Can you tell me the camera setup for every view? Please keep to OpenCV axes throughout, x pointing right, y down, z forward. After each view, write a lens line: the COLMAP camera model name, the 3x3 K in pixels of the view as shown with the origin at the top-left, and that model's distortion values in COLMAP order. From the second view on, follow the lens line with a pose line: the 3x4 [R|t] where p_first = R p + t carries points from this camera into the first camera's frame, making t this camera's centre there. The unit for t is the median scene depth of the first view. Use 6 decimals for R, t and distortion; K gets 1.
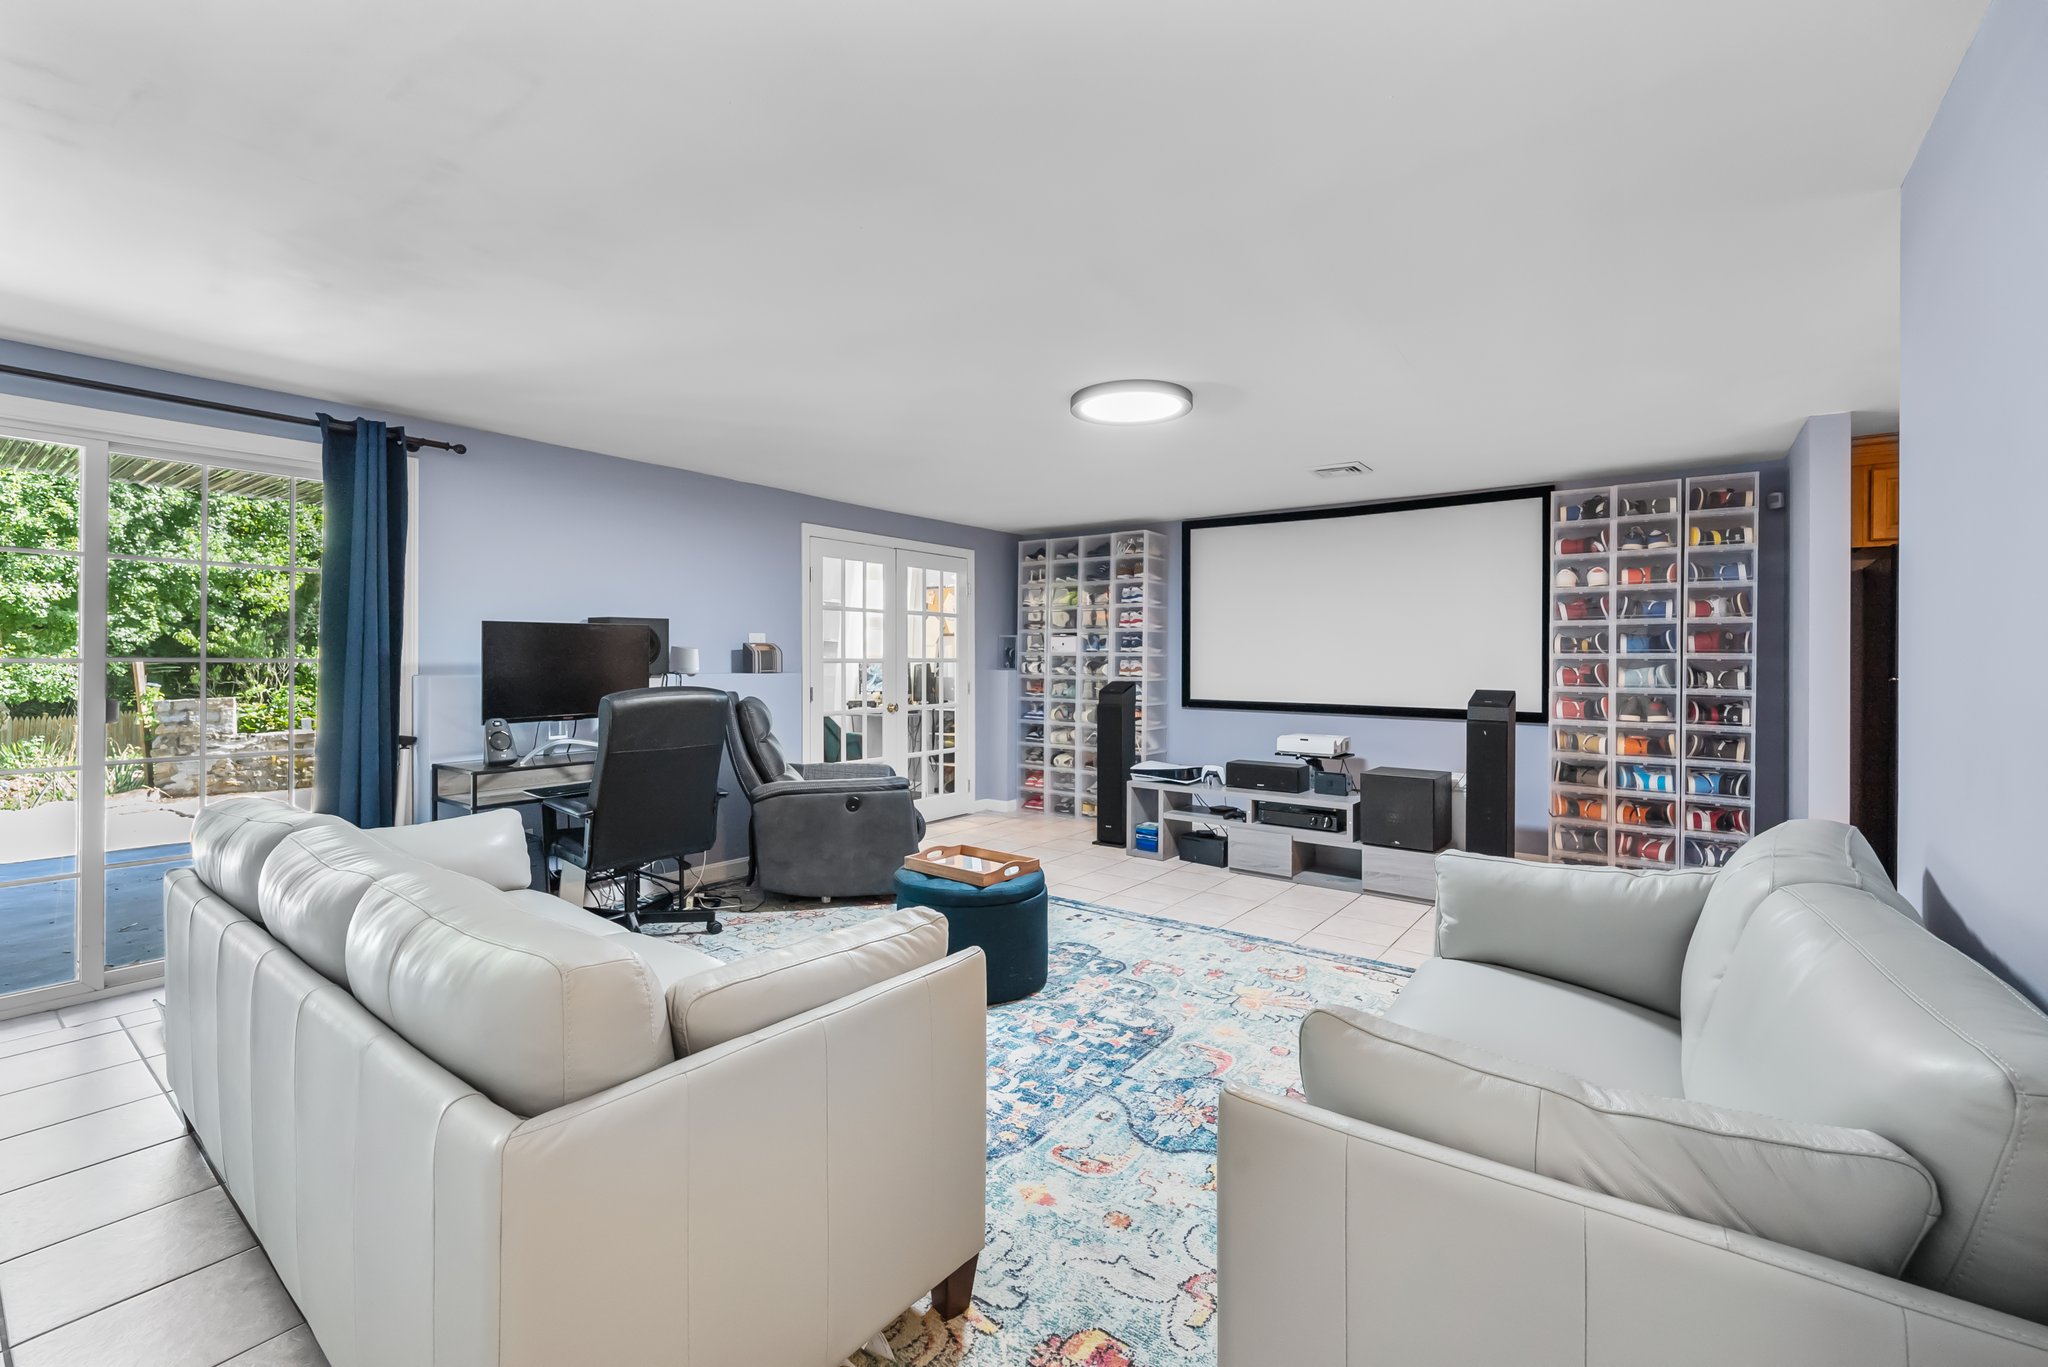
lens RADIAL K [[835.8, 0, 1022.7], [0, 835.8, 672.1], [0, 0, 1]] dist [-0.000332, -0.000070]
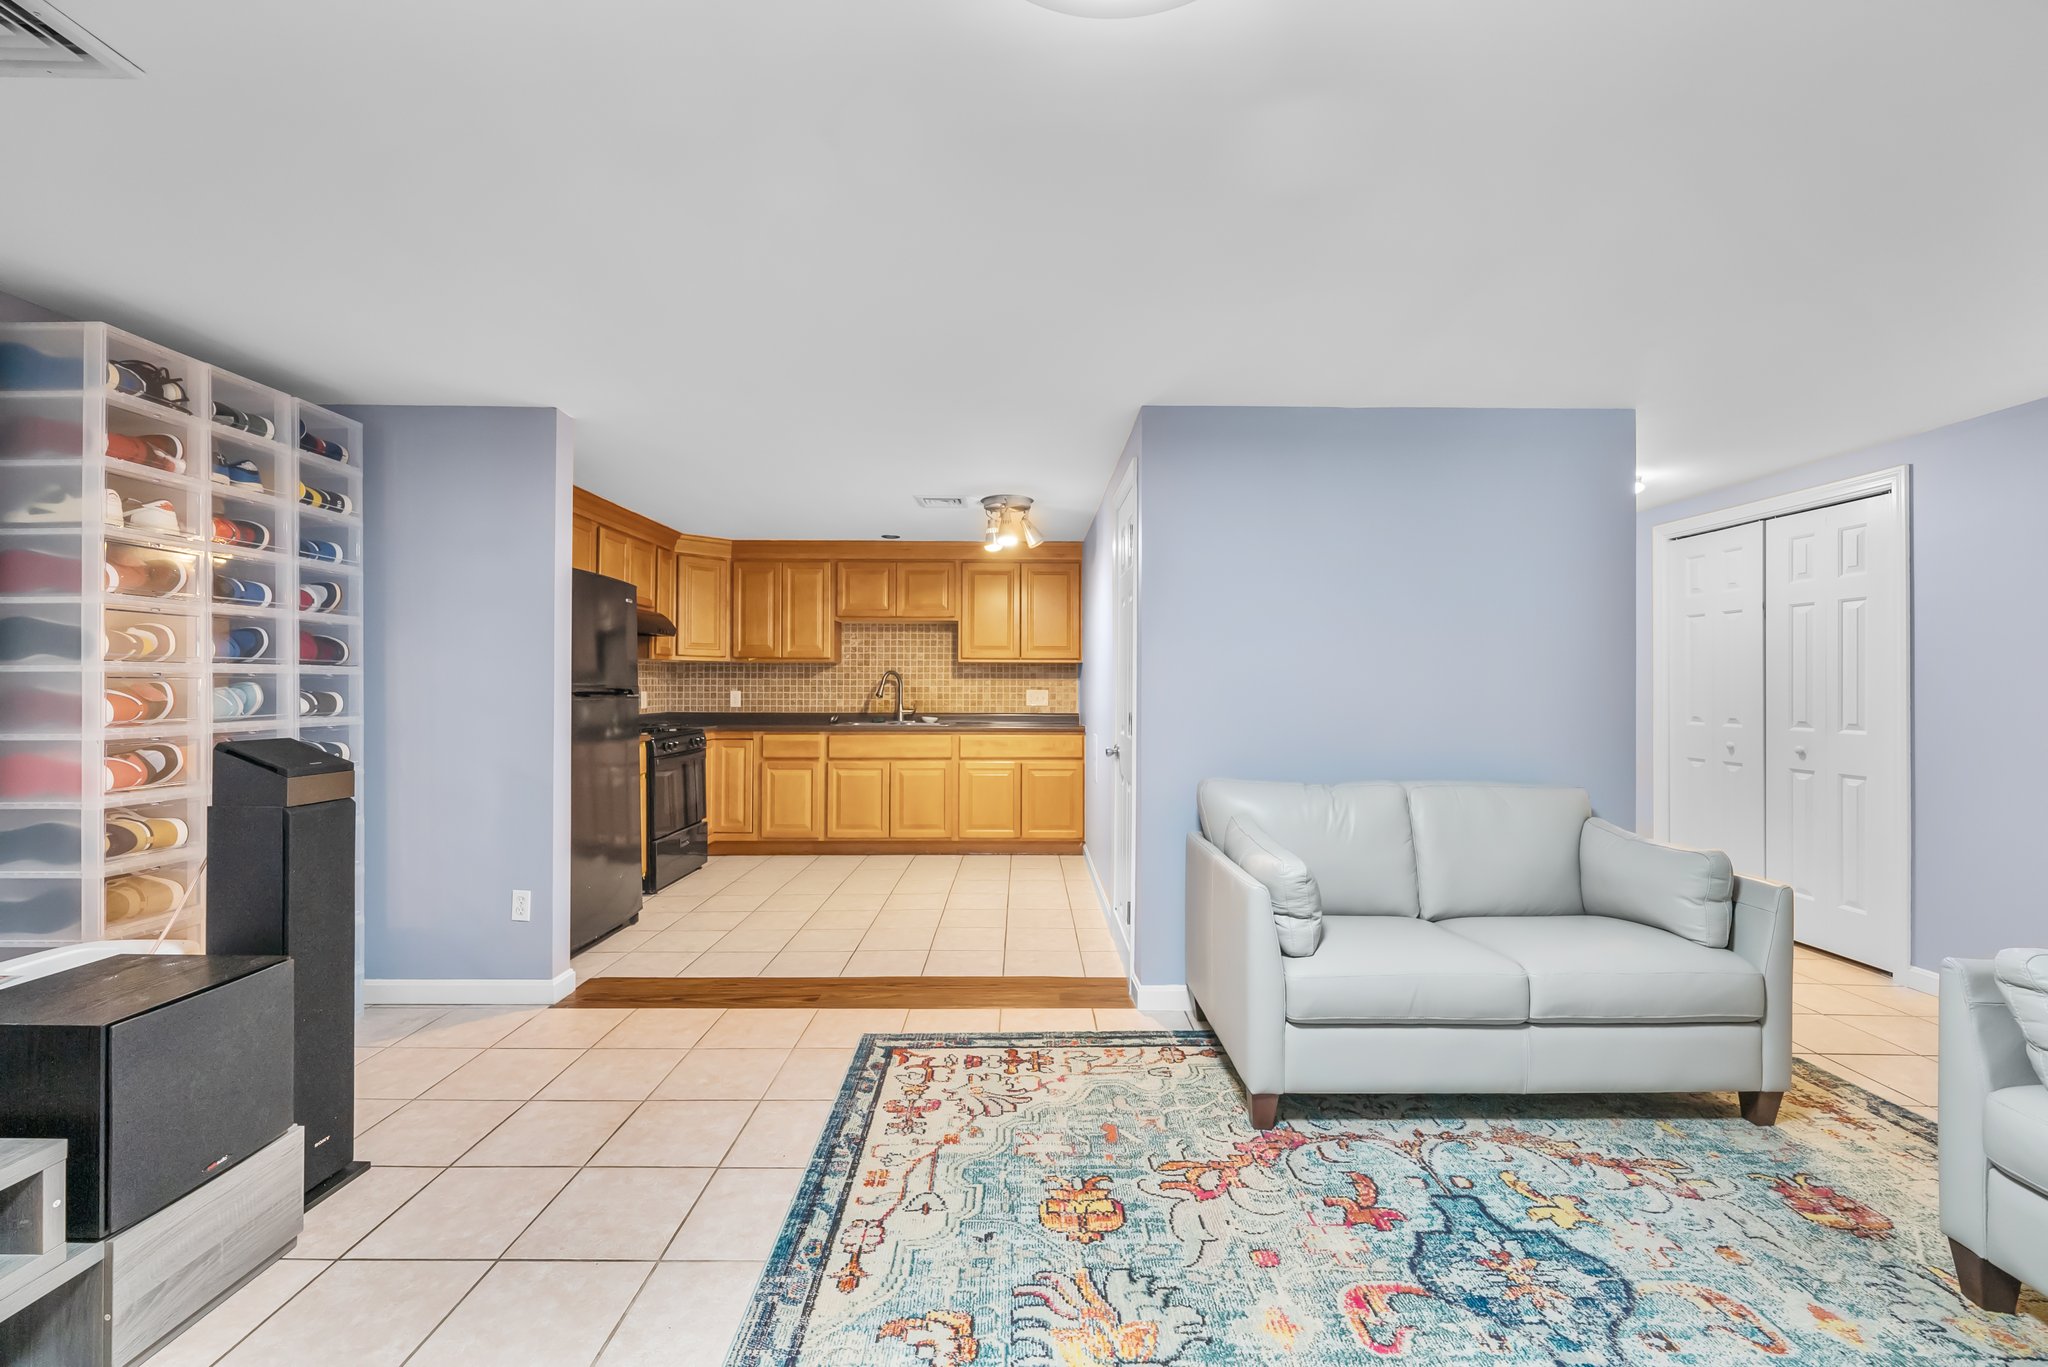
lens RADIAL K [[835.8, 0, 1022.7], [0, 835.8, 672.1], [0, 0, 1]] dist [-0.000332, -0.000070]
pose [[-0.602220, 0.003538, 0.798323, -0.091738], [0.001749, 0.999994, -0.003112, -0.017867], [-0.798329, -0.000478, -0.602222, 1.203781]]
